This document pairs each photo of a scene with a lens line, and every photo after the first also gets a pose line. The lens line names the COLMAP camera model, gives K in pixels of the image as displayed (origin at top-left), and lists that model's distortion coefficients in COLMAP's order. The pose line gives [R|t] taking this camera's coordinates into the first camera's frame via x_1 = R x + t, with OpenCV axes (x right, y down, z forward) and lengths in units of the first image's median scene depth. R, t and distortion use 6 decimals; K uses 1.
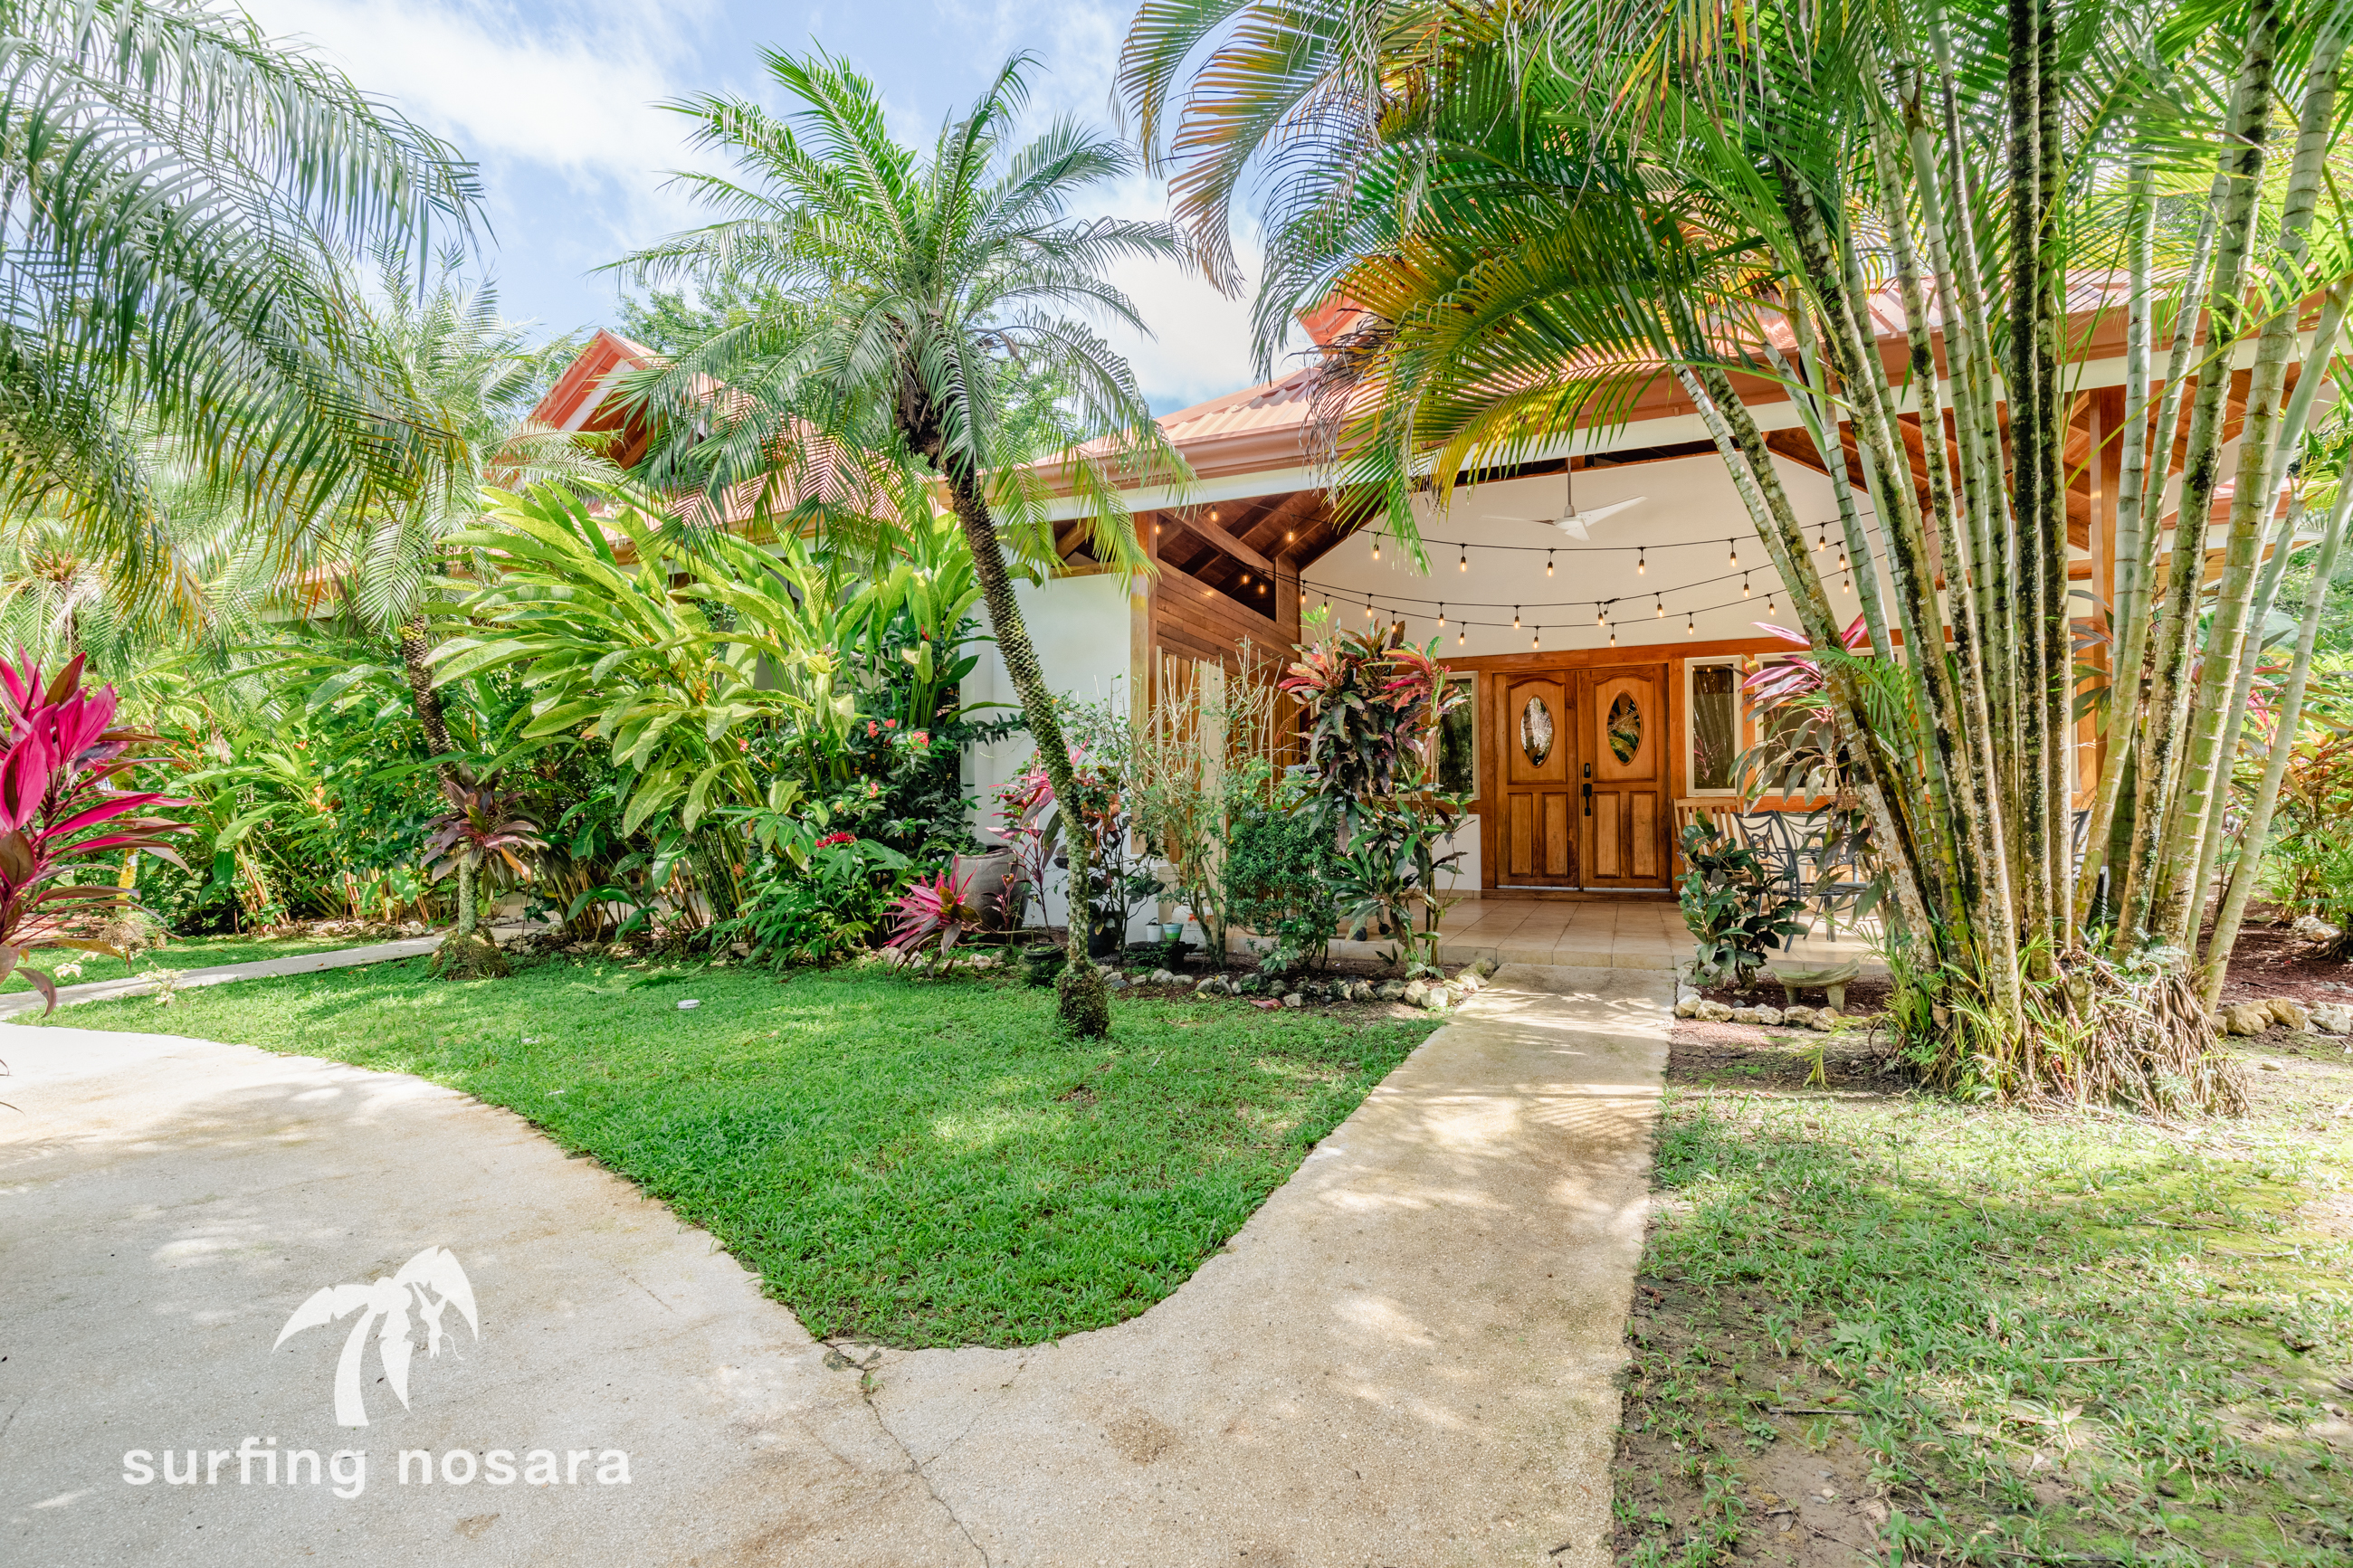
lens RADIAL K [[1073.4, 0, 1183.6], [0, 1073.4, 794.2], [0, 0, 1]] dist [0.018255, -0.000521]
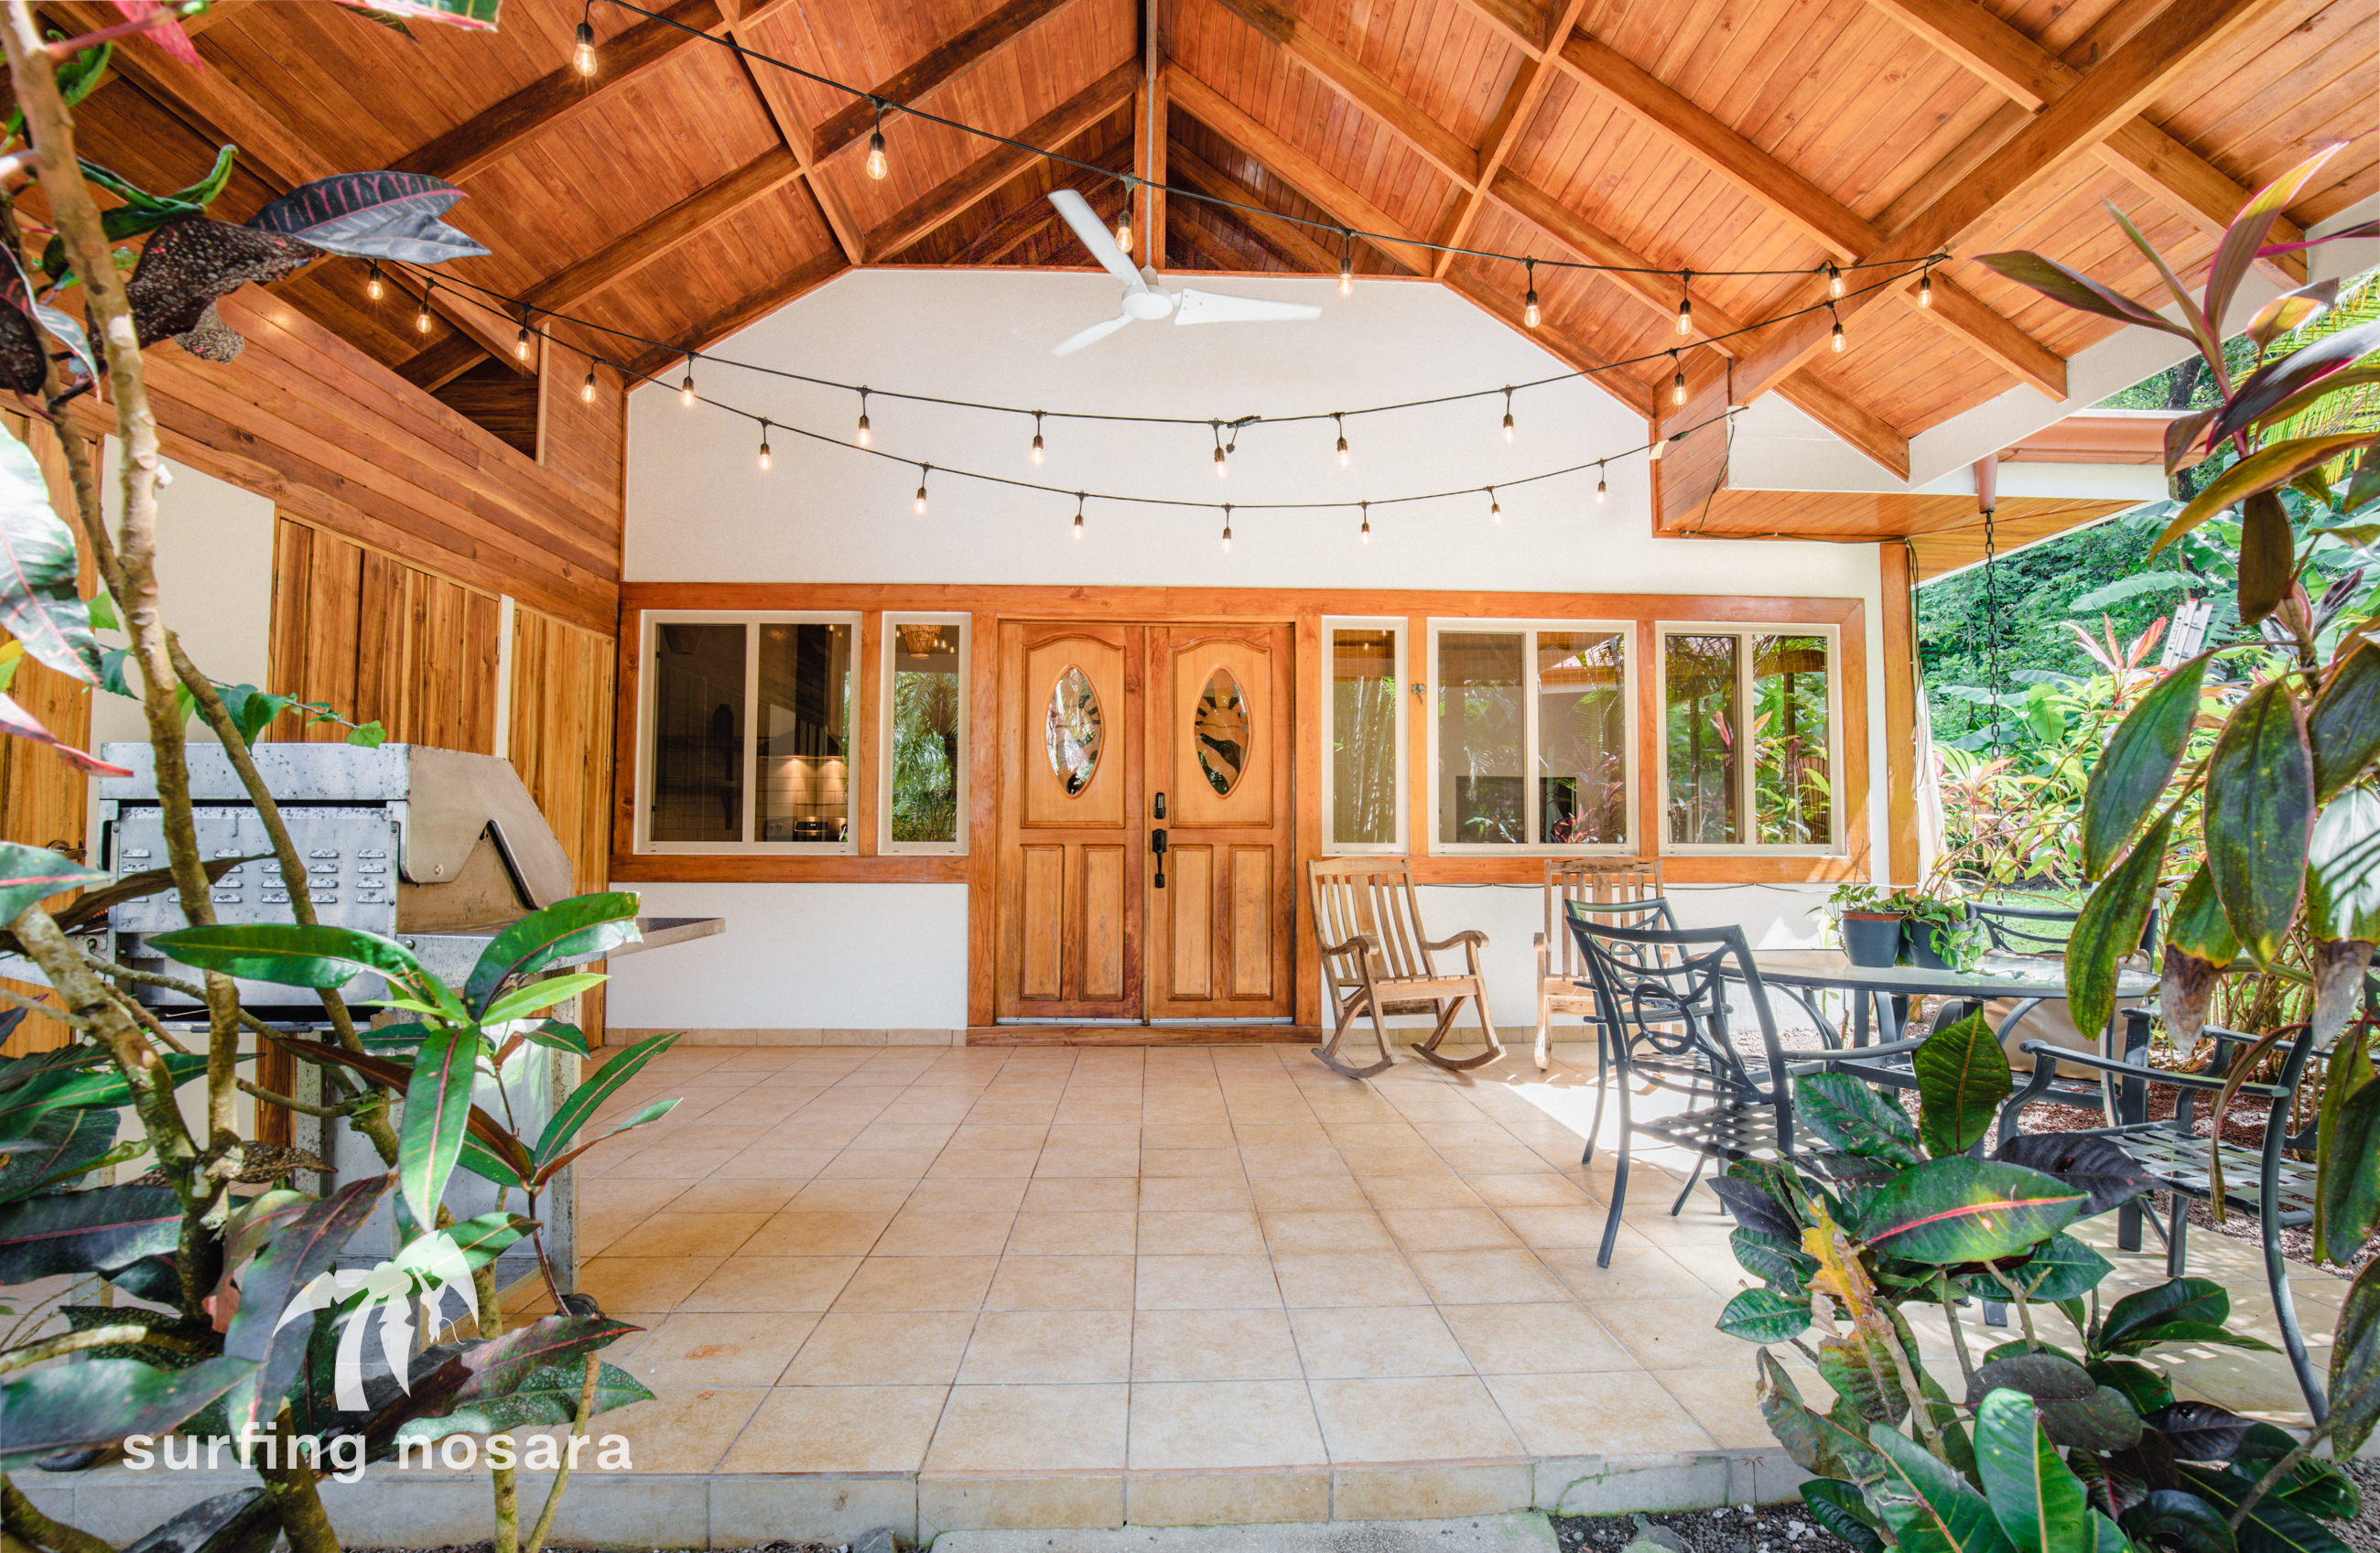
lens RADIAL K [[1155.2, 0, 1209.2], [0, 1155.2, 784.2], [0, 0, 1]] dist [-0.001065, 0.000140]
pose [[0.904810, 0.035570, 0.424327, 0.237329], [-0.015486, 0.998595, -0.050687, -0.005660], [-0.425533, 0.039291, 0.904089, 0.736930]]
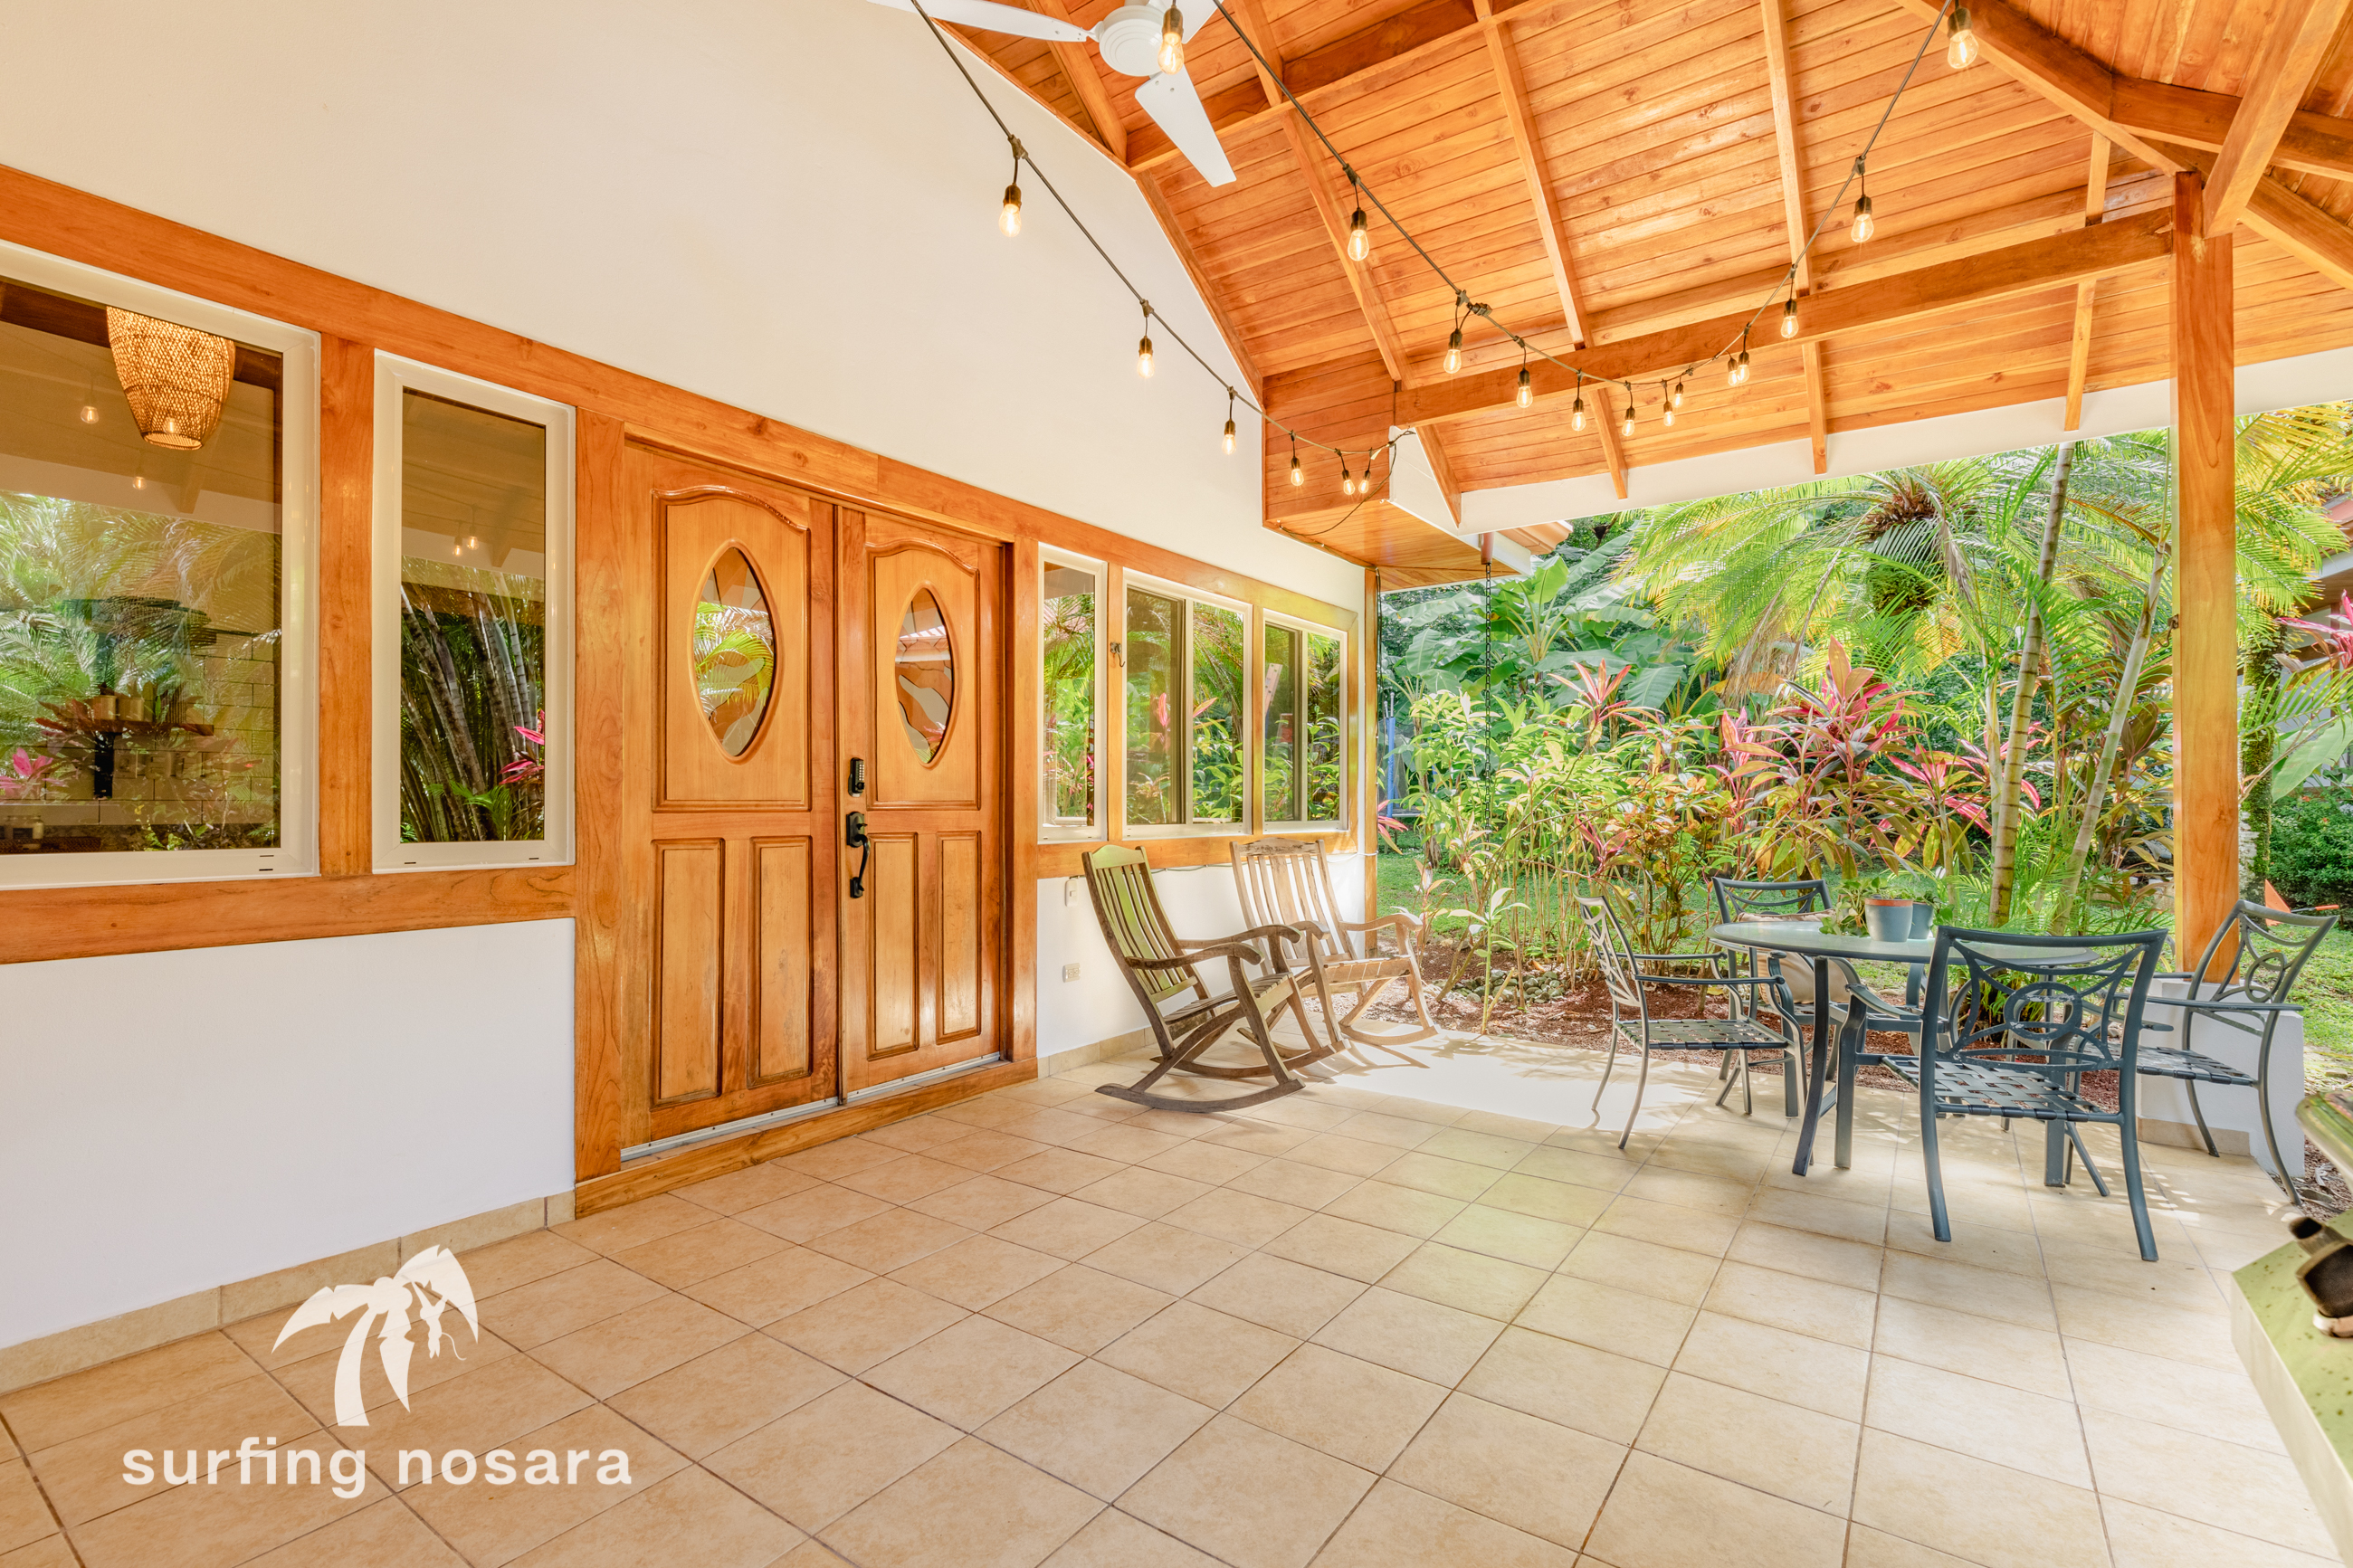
lens RADIAL K [[1073.4, 0, 1194.1], [0, 1073.4, 786.0], [0, 0, 1]] dist [0.018255, -0.000521]
pose [[0.213393, 0.027699, 0.976574, 0.056384], [-0.006978, 0.999616, -0.026827, -0.015919], [-0.976942, -0.001089, 0.213504, 1.312482]]
